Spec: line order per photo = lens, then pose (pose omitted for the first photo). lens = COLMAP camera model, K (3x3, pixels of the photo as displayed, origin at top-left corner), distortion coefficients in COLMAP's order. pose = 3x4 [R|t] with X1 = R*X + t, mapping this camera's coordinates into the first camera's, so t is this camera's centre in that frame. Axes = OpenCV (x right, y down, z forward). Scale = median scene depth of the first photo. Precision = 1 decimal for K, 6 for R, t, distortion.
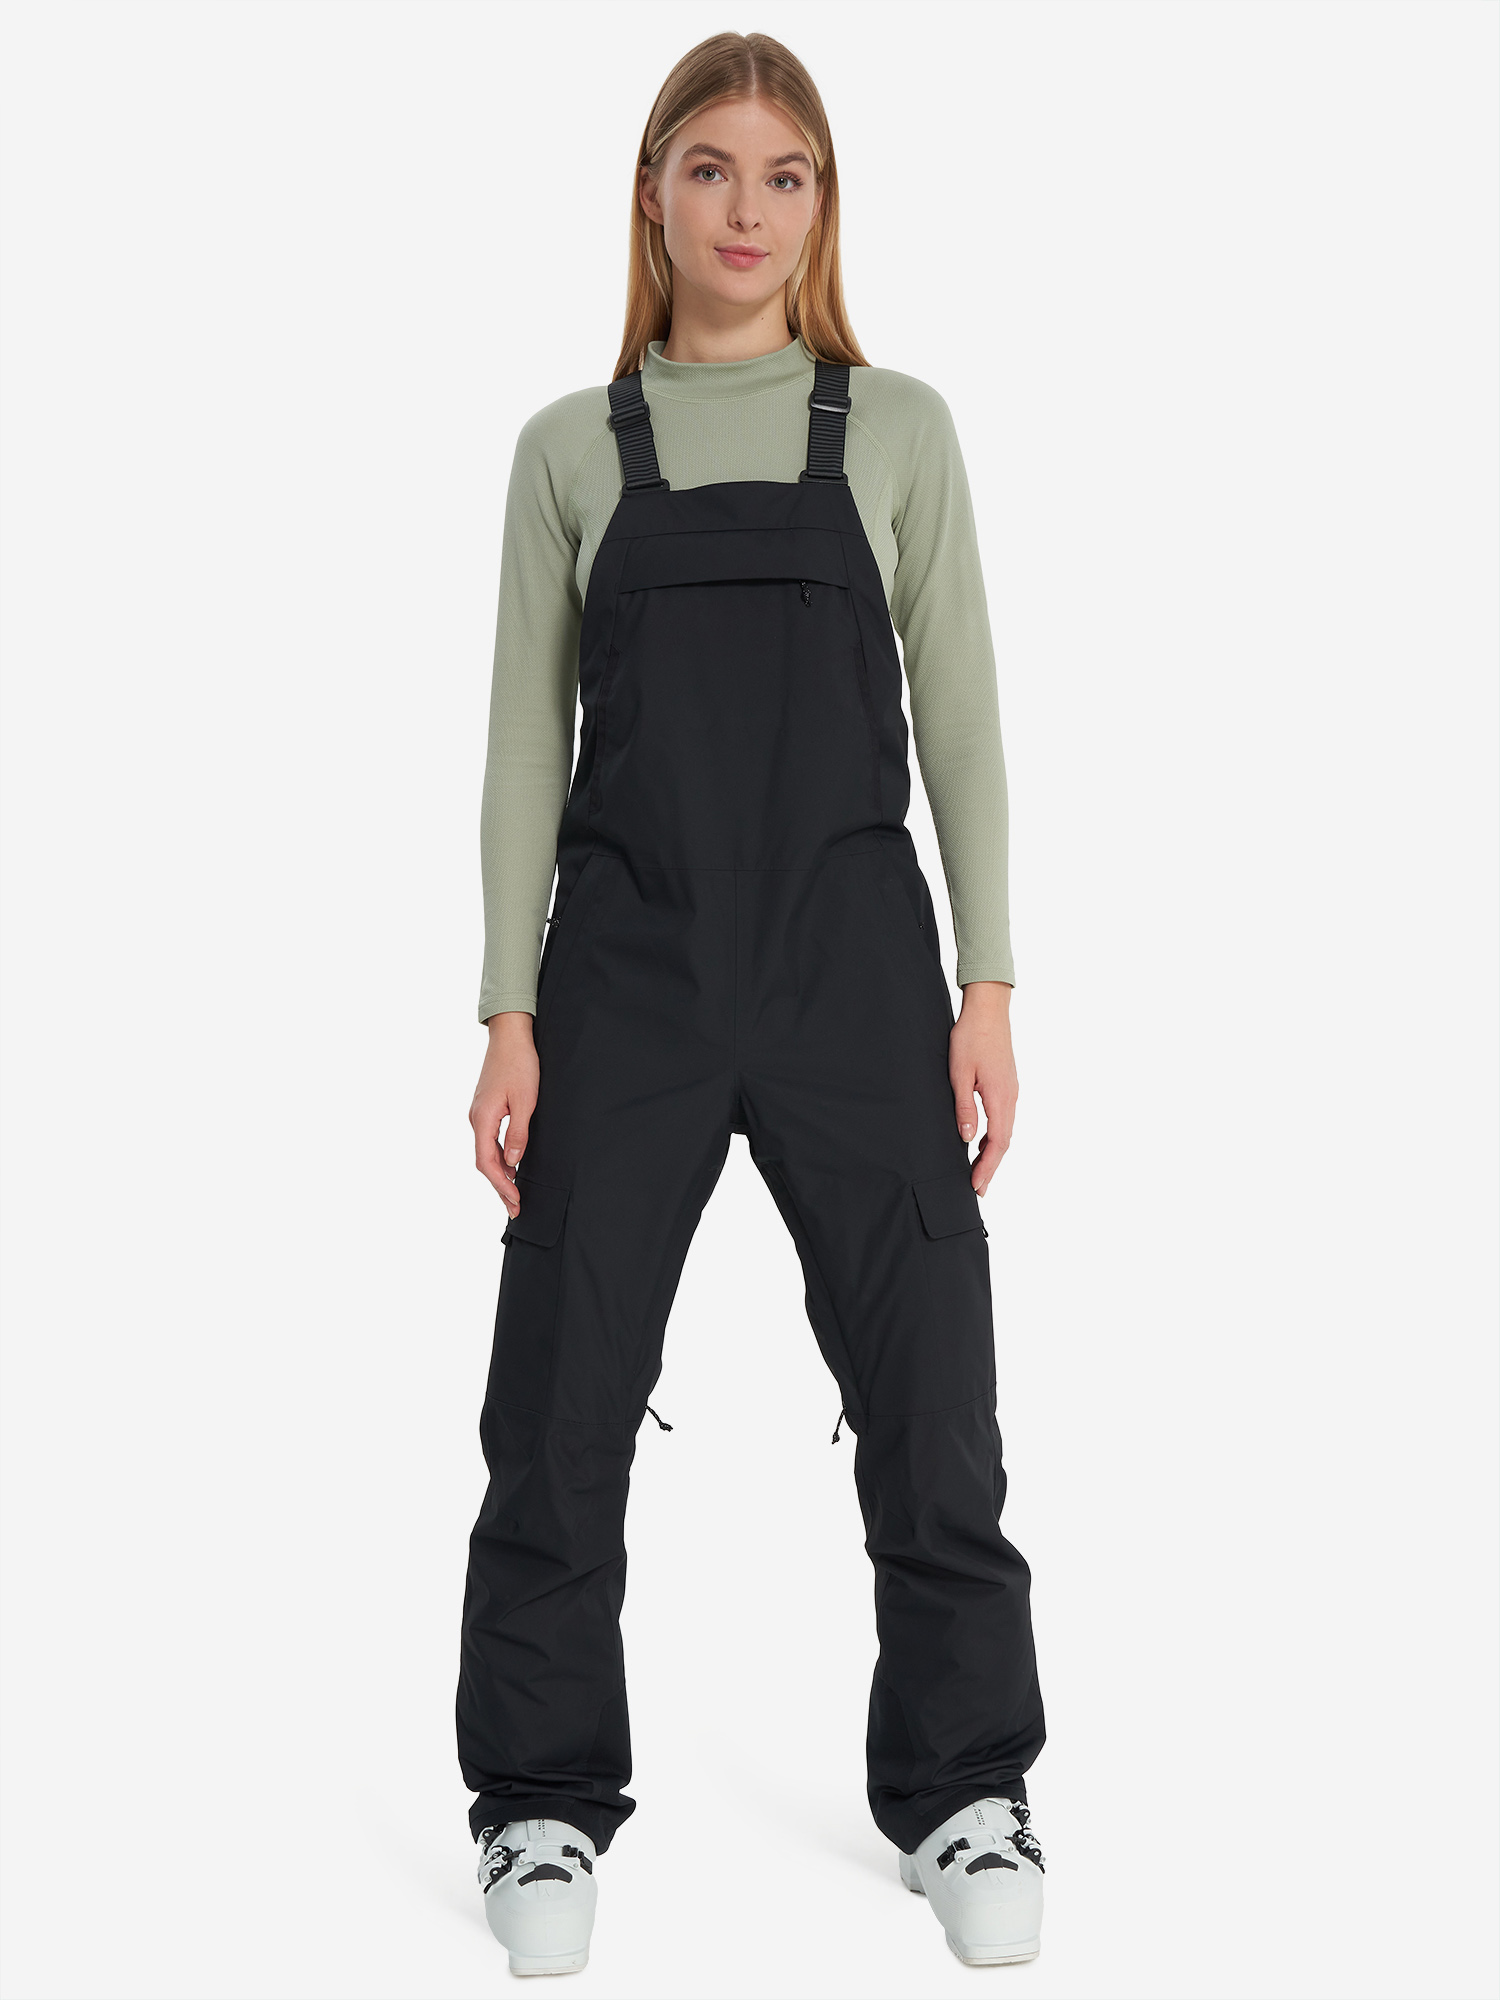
lens RADIAL K [[2266.0, 0, 747.6], [0, 2266.0, 1002.0], [0, 0, 1]] dist [-0.013809, 0.000000]
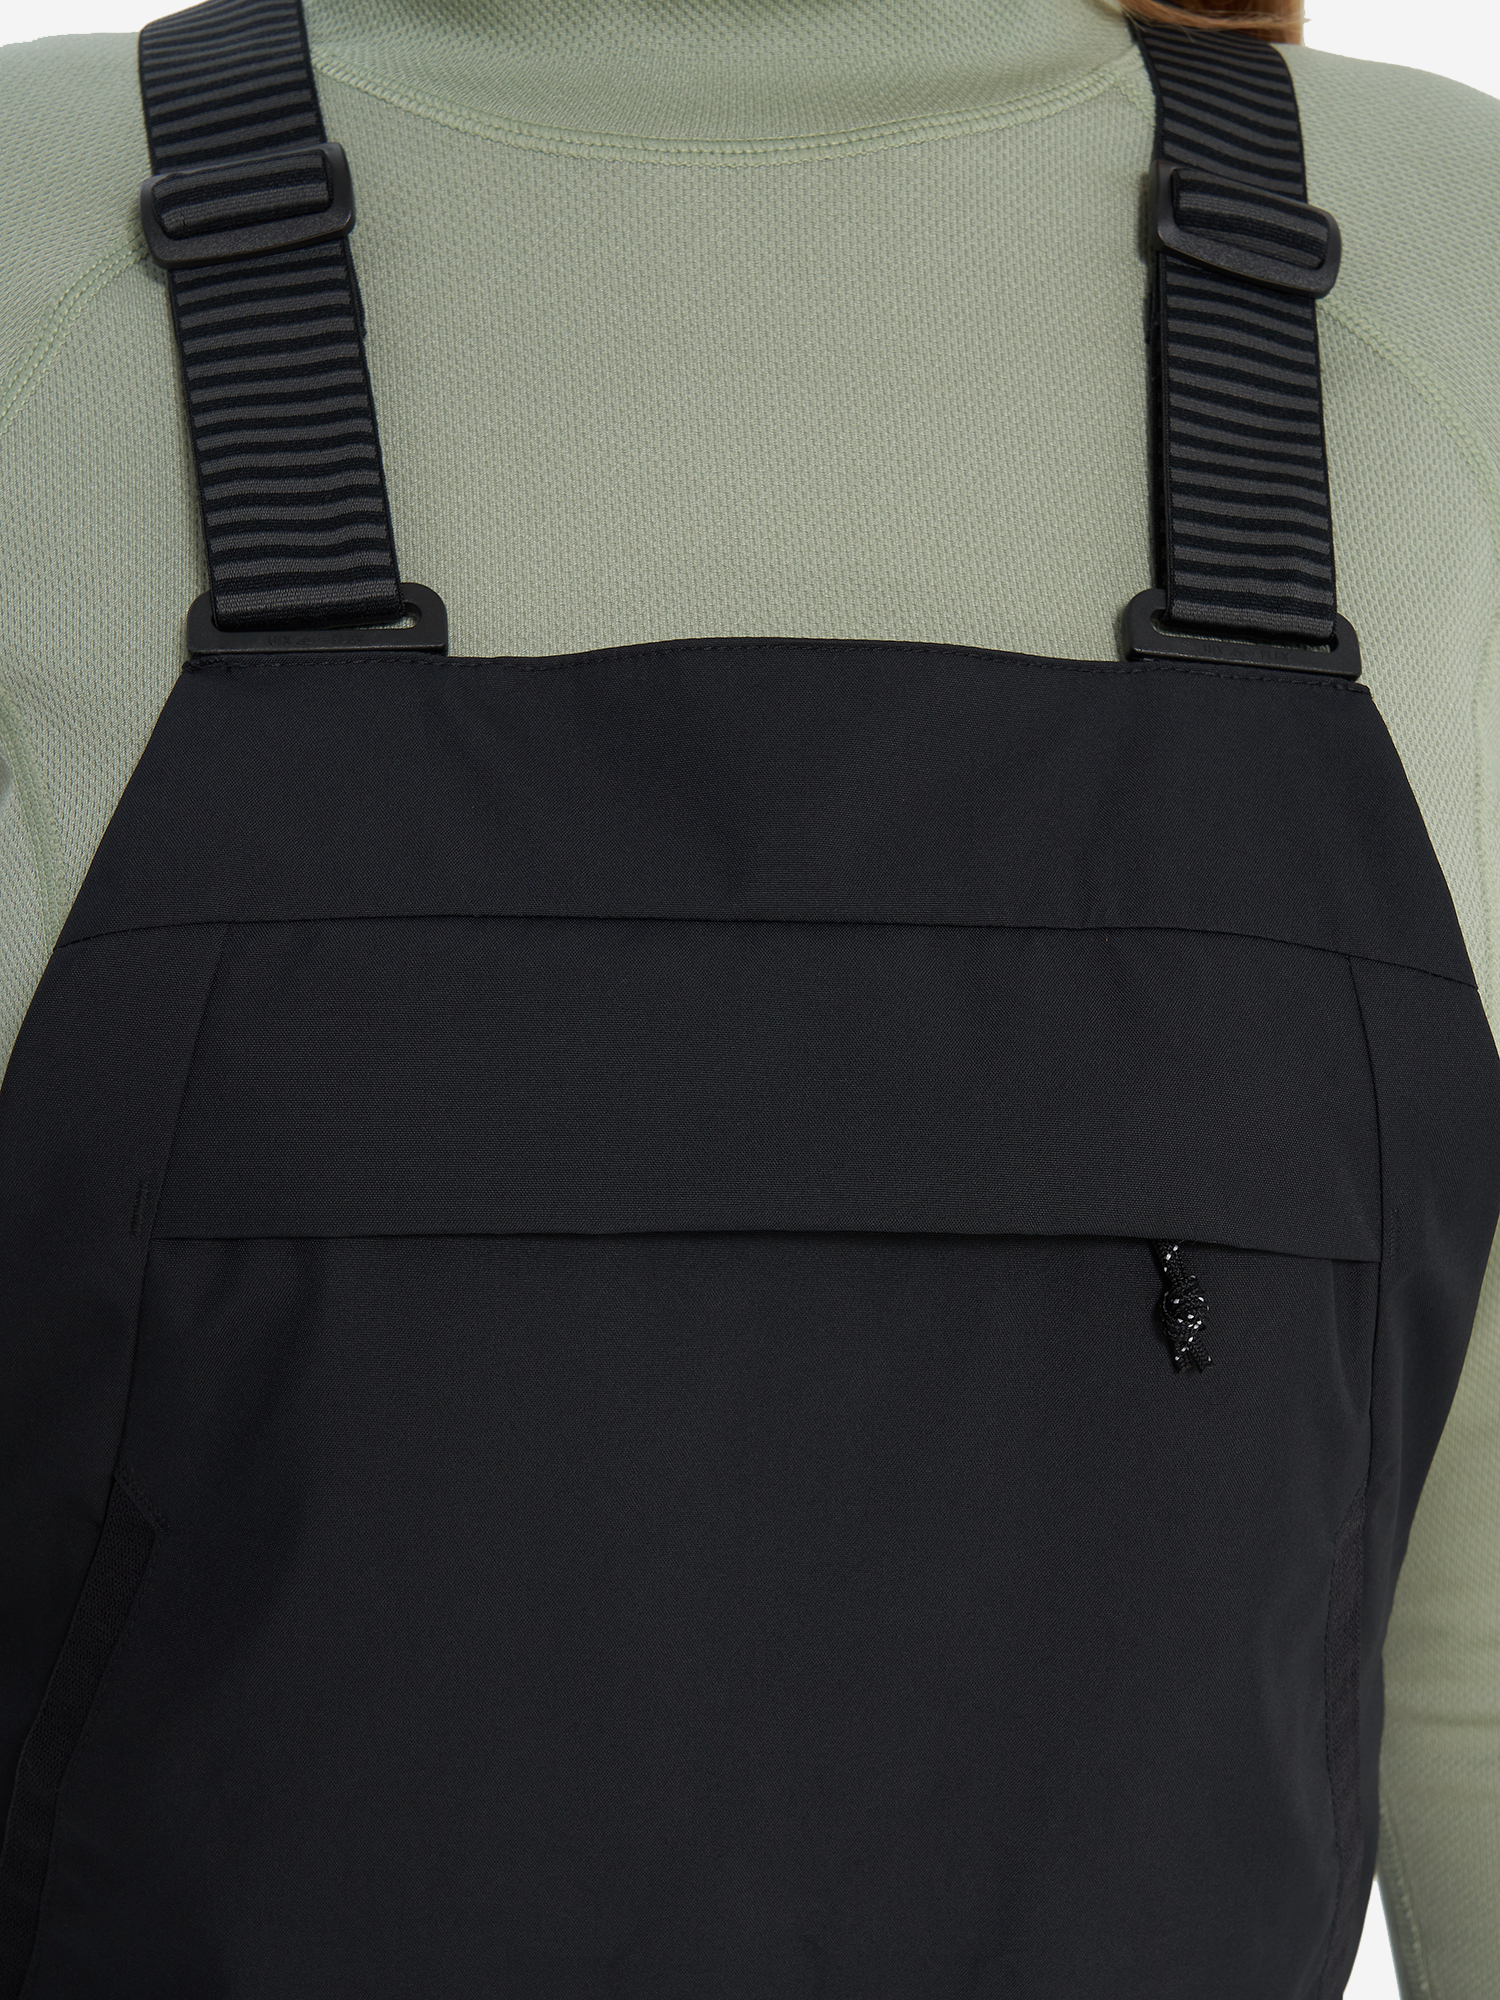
lens RADIAL K [[2322.2, 0, 753.4], [0, 2322.2, 996.6], [0, 0, 1]] dist [-0.037574, 0.000000]
pose [[0.985230, 0.029511, 0.168674, -0.040730], [-0.051099, 0.990825, 0.125116, -0.220996], [-0.163434, -0.131887, 0.977699, 0.797022]]
